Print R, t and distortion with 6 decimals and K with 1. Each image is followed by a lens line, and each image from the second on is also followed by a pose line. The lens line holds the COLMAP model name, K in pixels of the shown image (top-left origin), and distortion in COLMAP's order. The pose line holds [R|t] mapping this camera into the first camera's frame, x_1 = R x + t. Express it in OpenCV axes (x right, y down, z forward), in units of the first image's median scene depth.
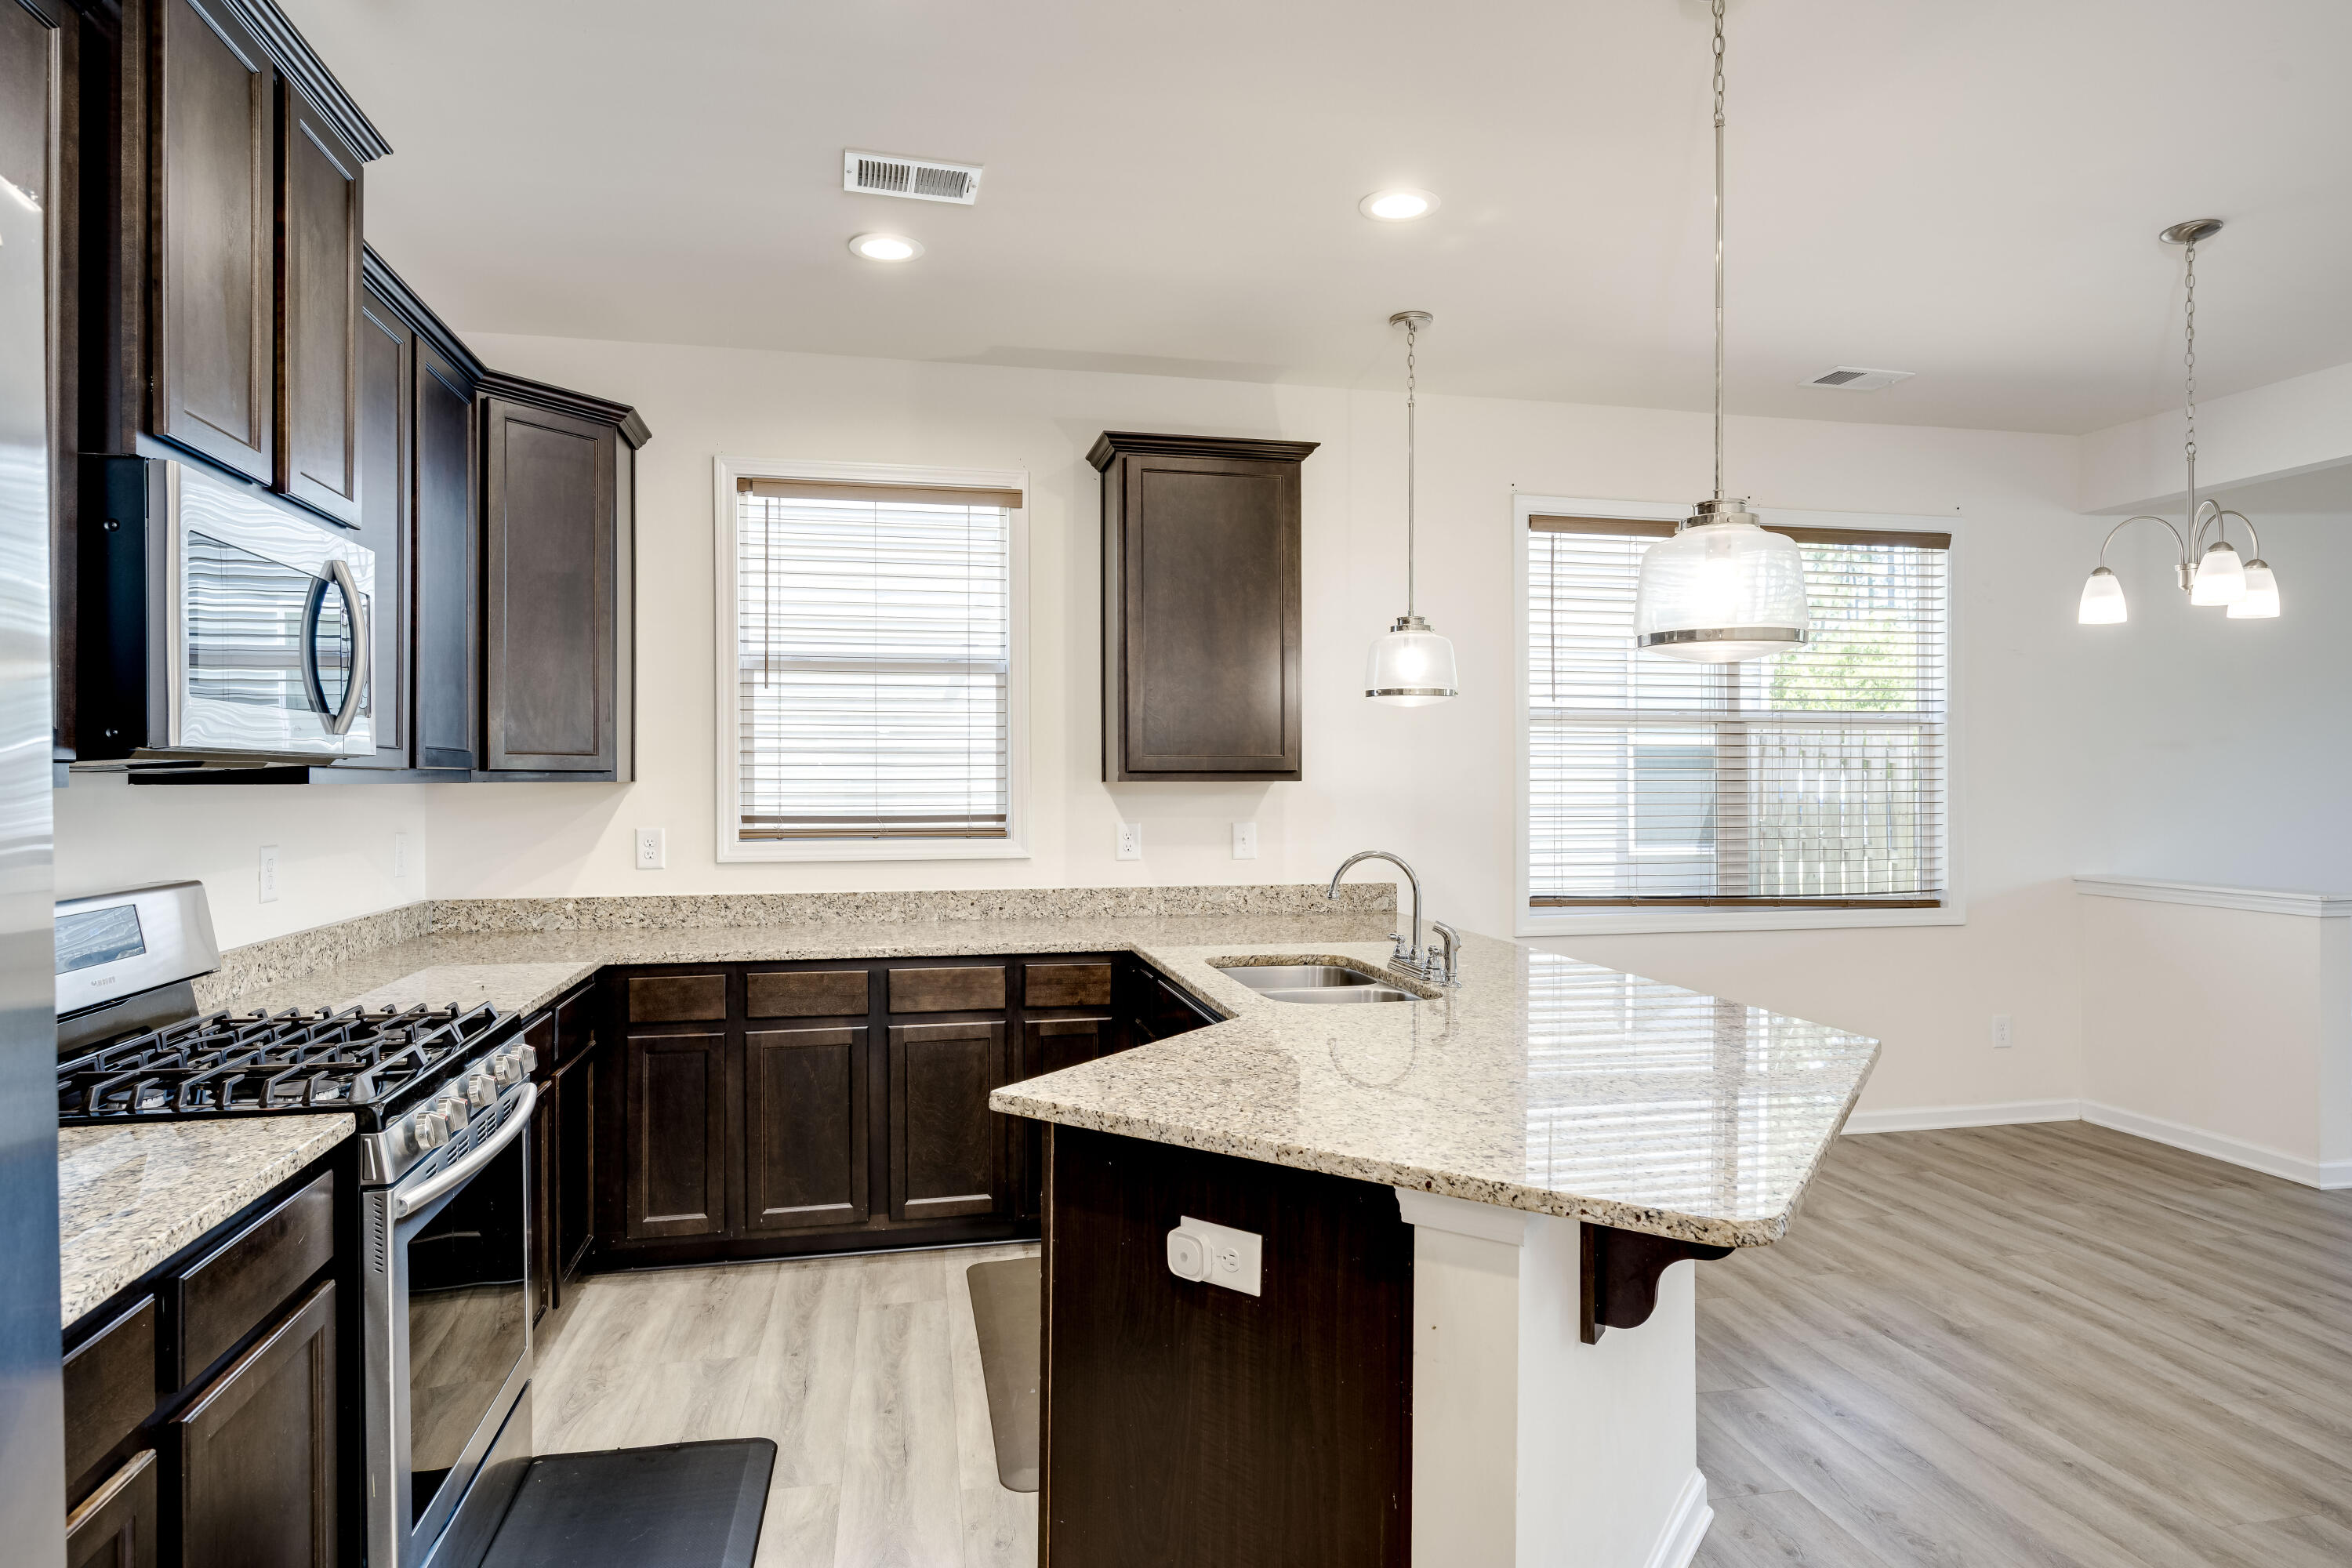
lens RADIAL K [[1334.4, 0, 1197.0], [0, 1334.4, 769.5], [0, 0, 1]] dist [-0.002460, 0.000660]
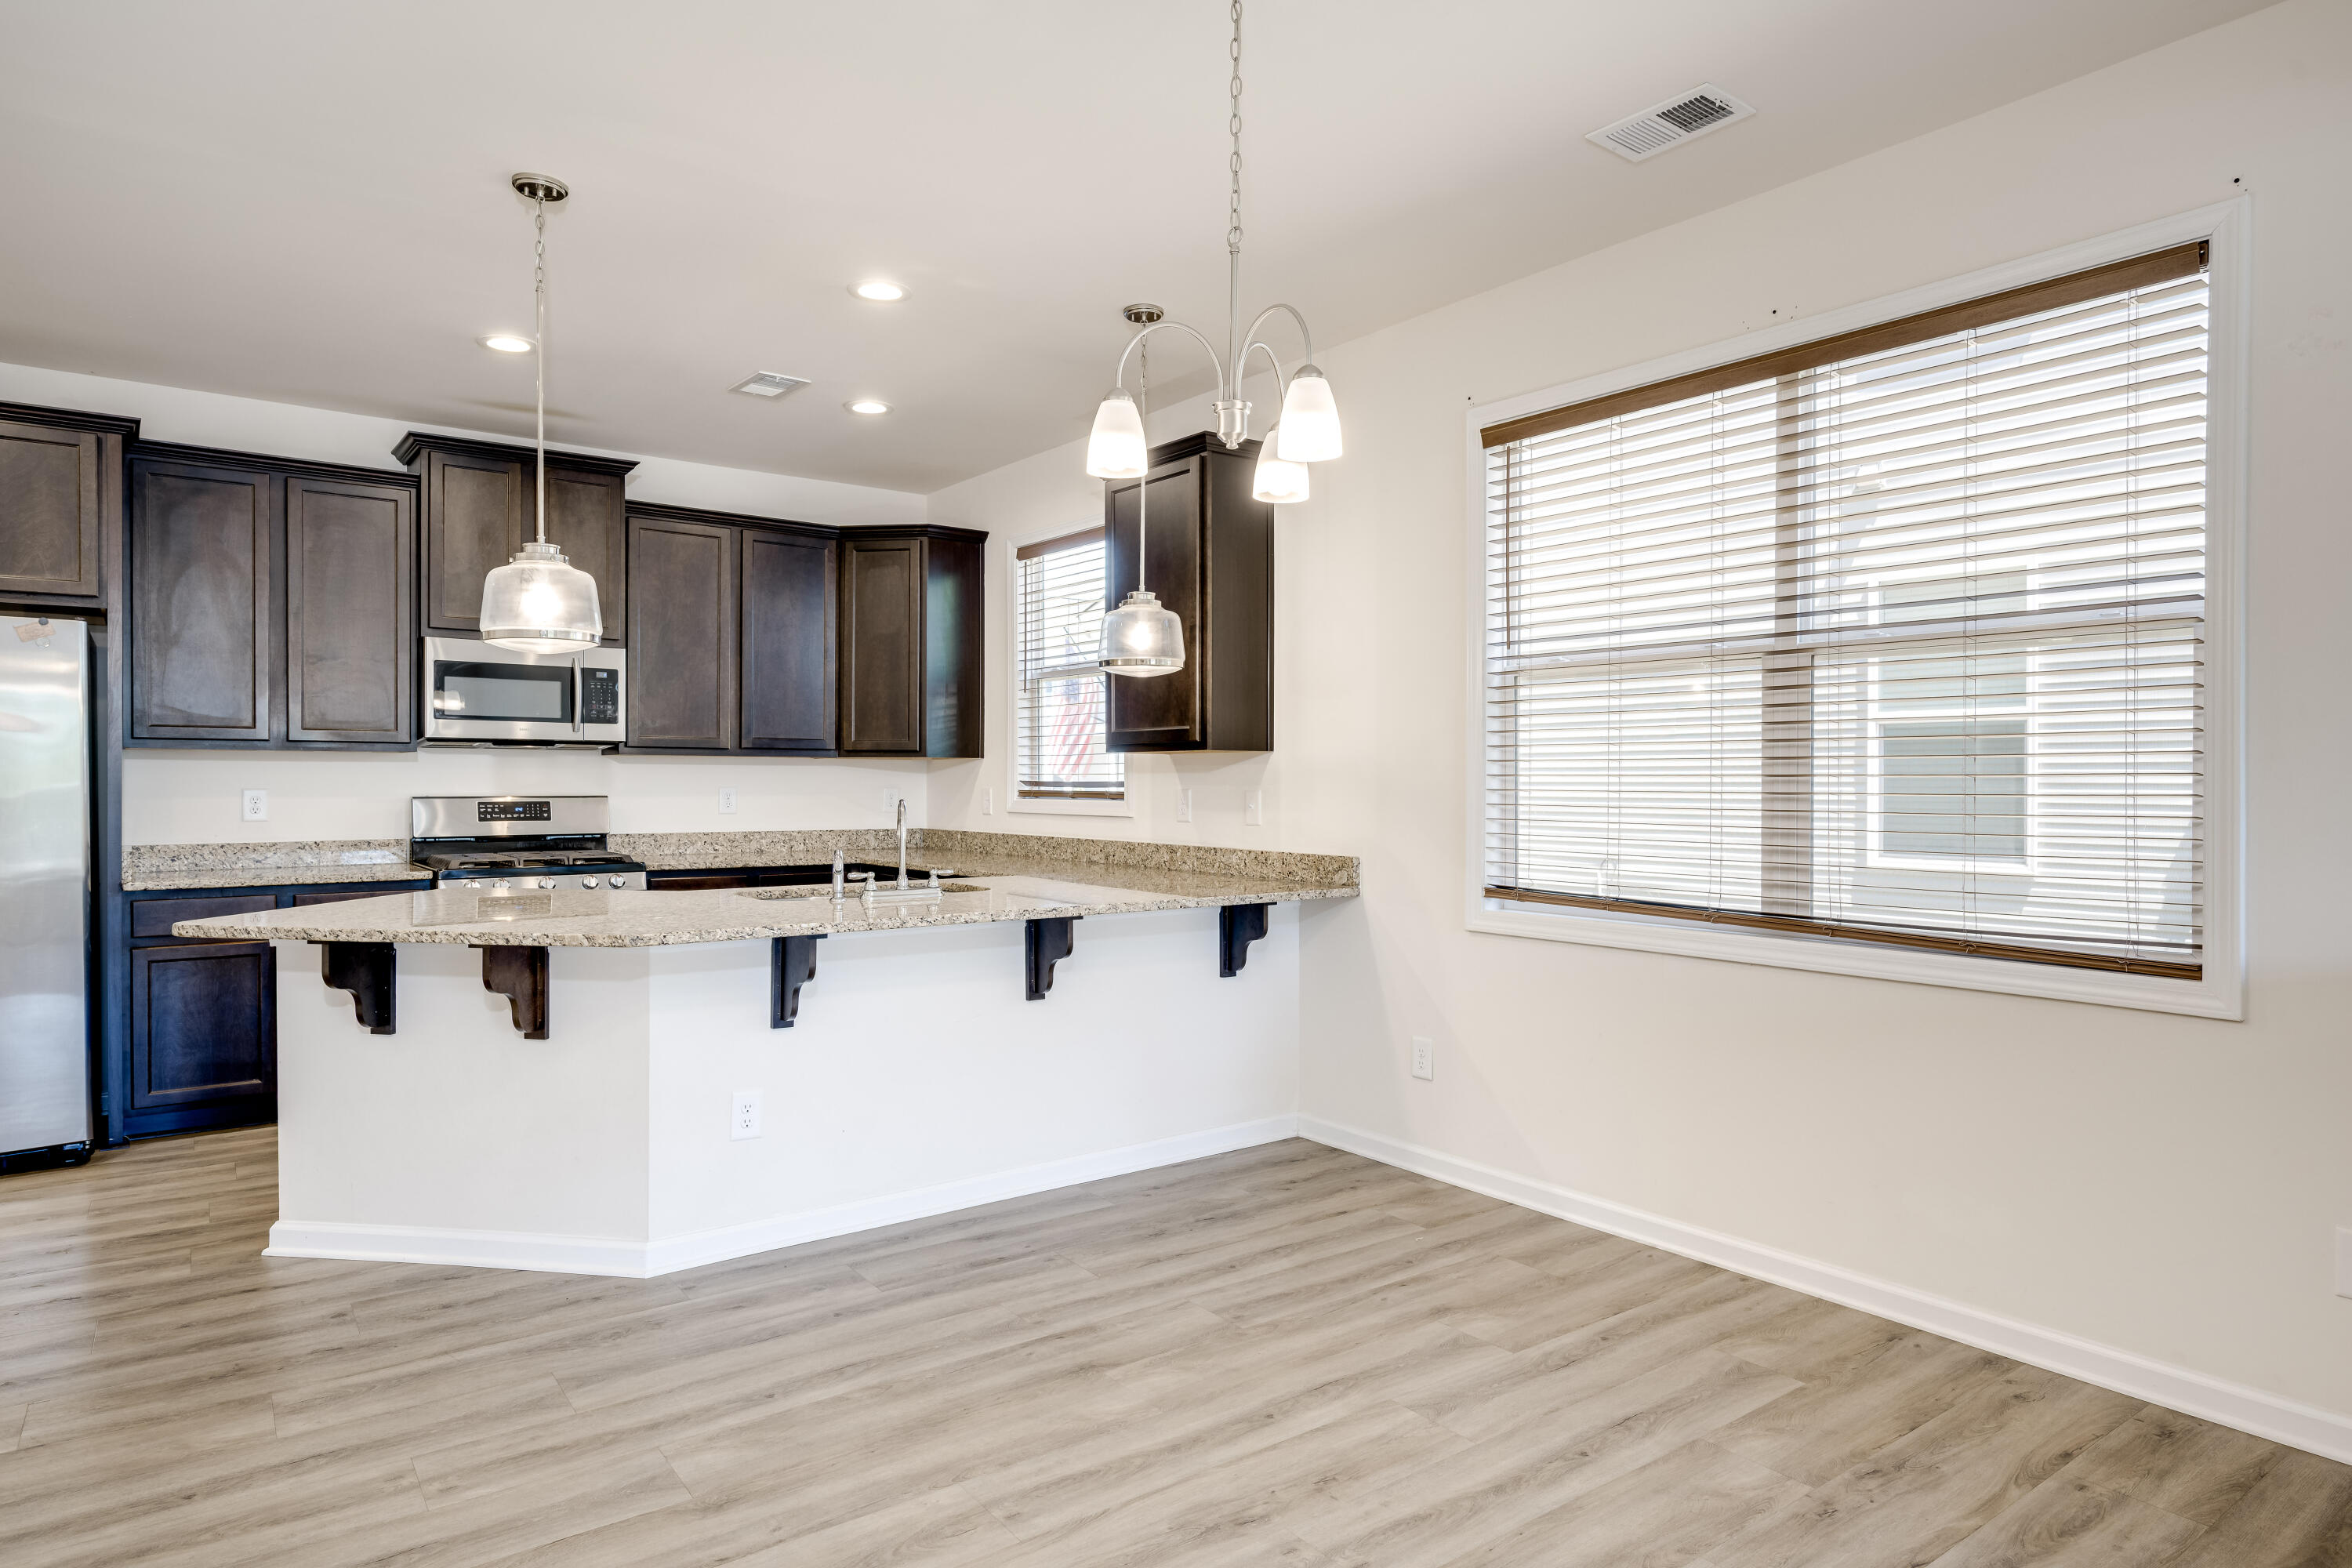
lens RADIAL K [[1334.4, 0, 1155.7], [0, 1334.4, 791.6], [0, 0, 1]] dist [-0.002460, 0.000660]
pose [[0.411261, 0.007943, -0.911483, 1.028983], [0.000168, 0.999961, 0.008790, 0.032445], [0.911518, -0.003768, 0.411244, 0.517675]]
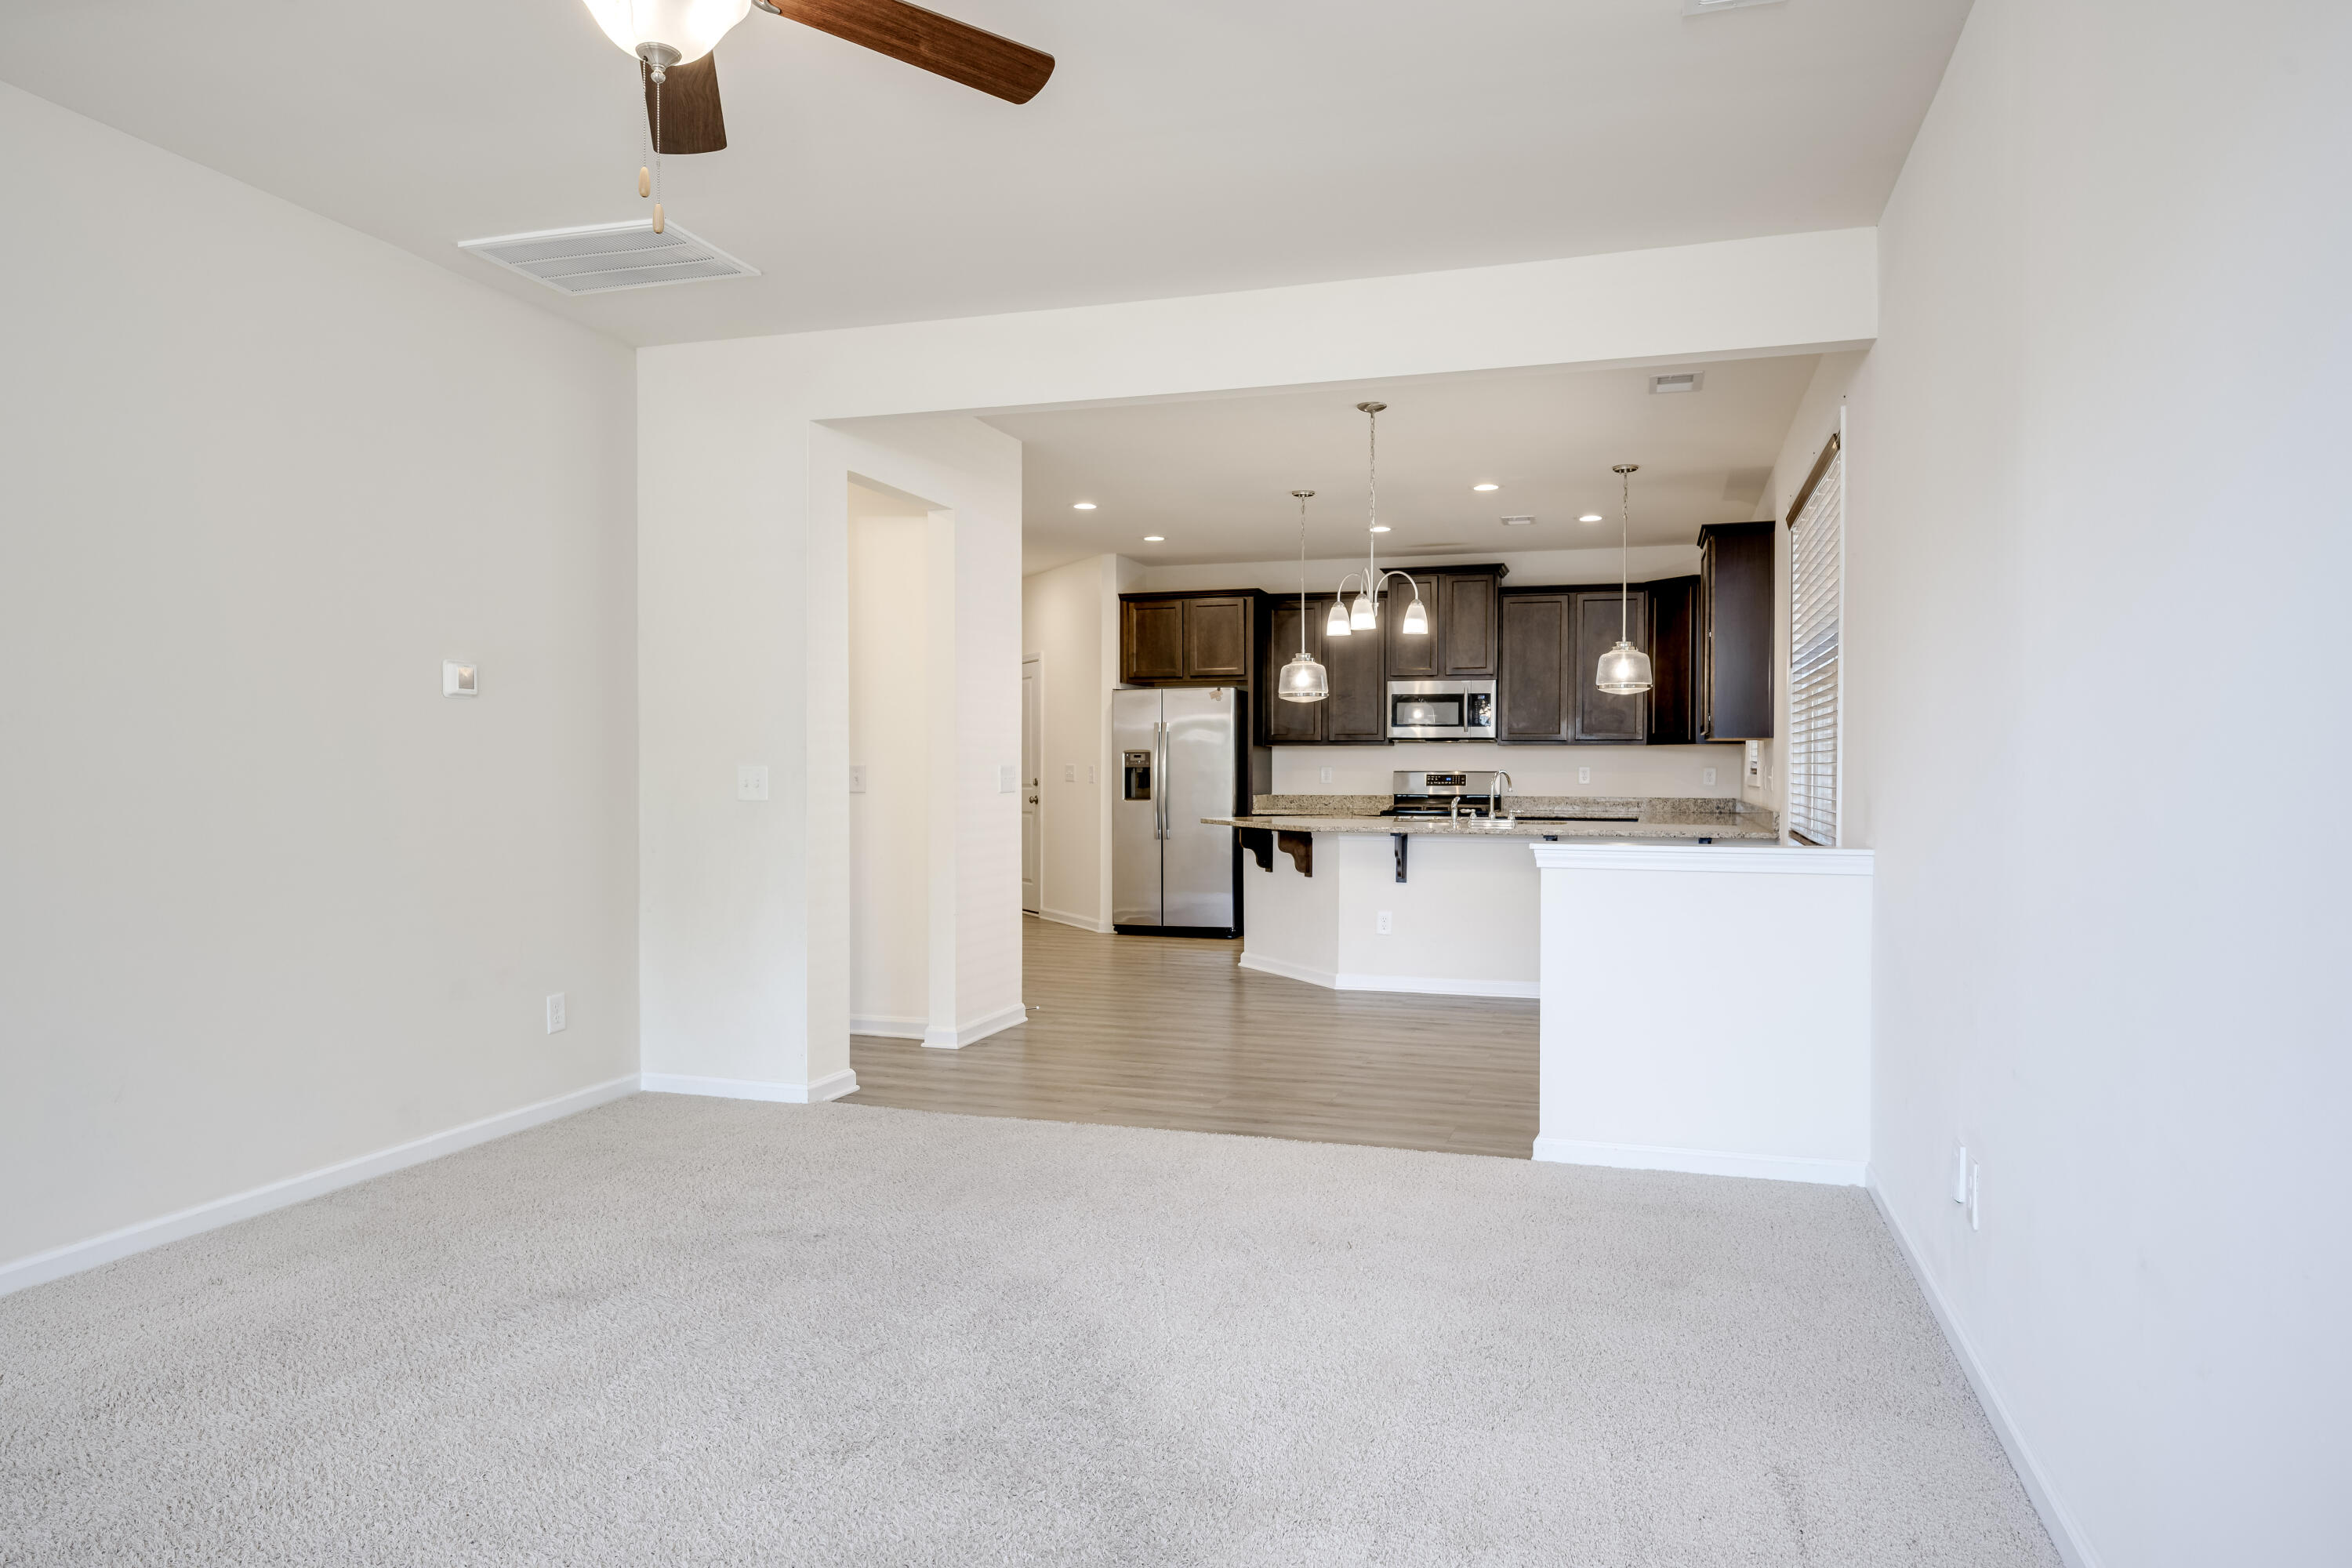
lens RADIAL K [[1470.4, 0, 1041.6], [0, 1470.4, 789.0], [0, 0, 1]] dist [-0.003546, -0.000563]
pose [[-0.577671, 0.009402, -0.816216, 1.948074], [-0.001913, 0.999915, 0.012873, 0.047864], [0.816268, 0.008998, -0.577604, 1.352094]]
